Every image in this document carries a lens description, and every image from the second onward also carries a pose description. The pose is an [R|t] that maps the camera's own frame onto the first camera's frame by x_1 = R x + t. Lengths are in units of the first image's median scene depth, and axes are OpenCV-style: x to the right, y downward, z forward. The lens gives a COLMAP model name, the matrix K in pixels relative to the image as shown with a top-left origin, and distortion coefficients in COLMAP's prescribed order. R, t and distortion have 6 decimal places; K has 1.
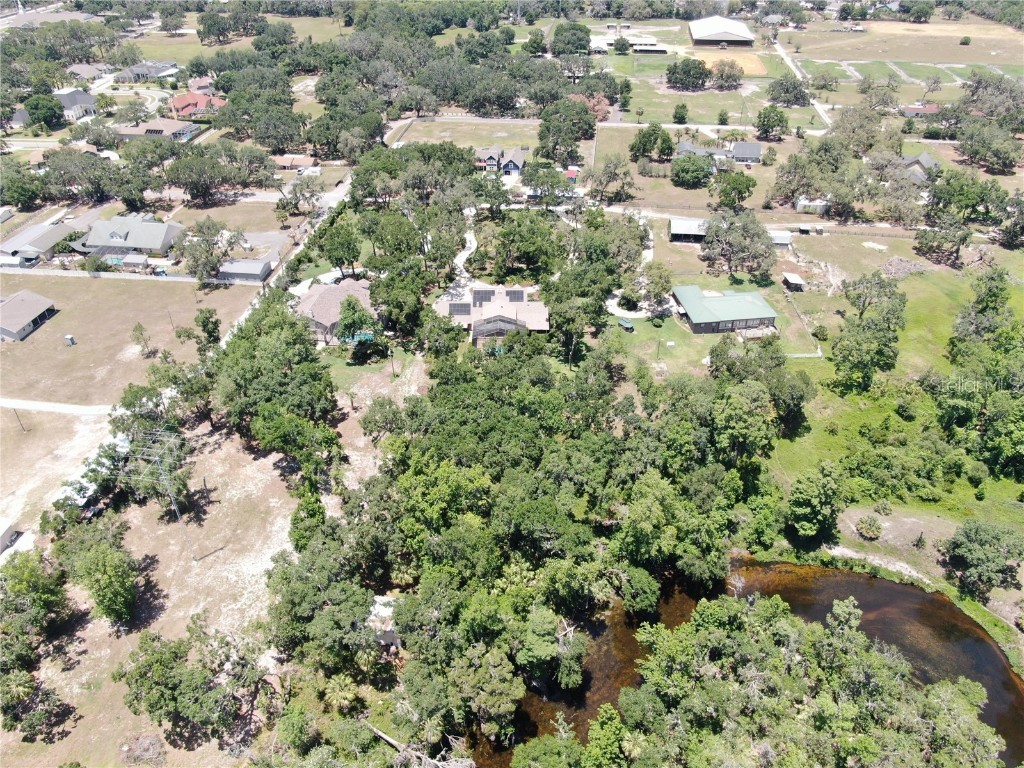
lens RADIAL K [[716.4, 0, 510.1], [0, 716.4, 384.6], [0, 0, 1]] dist [0.002381, -0.000891]
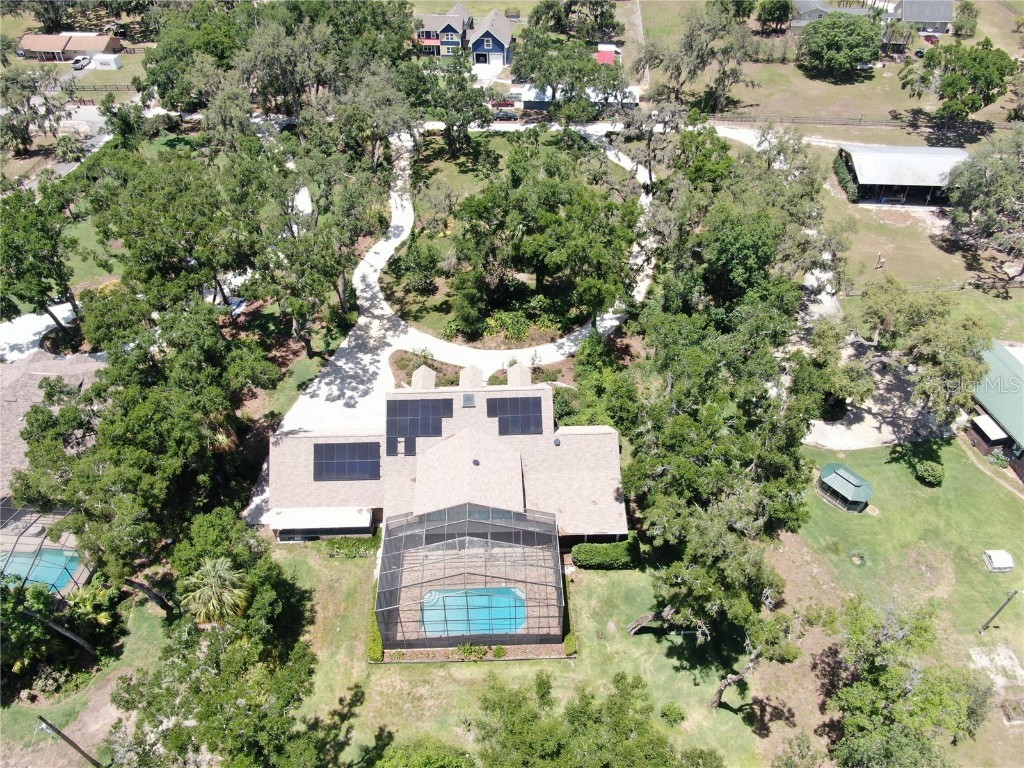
lens RADIAL K [[716.4, 0, 515.4], [0, 716.4, 383.3], [0, 0, 1]] dist [0.002381, -0.000891]
pose [[0.999120, -0.030286, 0.029015, -0.001793], [0.027007, 0.993849, 0.107403, -0.138455], [-0.032090, -0.106525, 0.993792, 0.541929]]
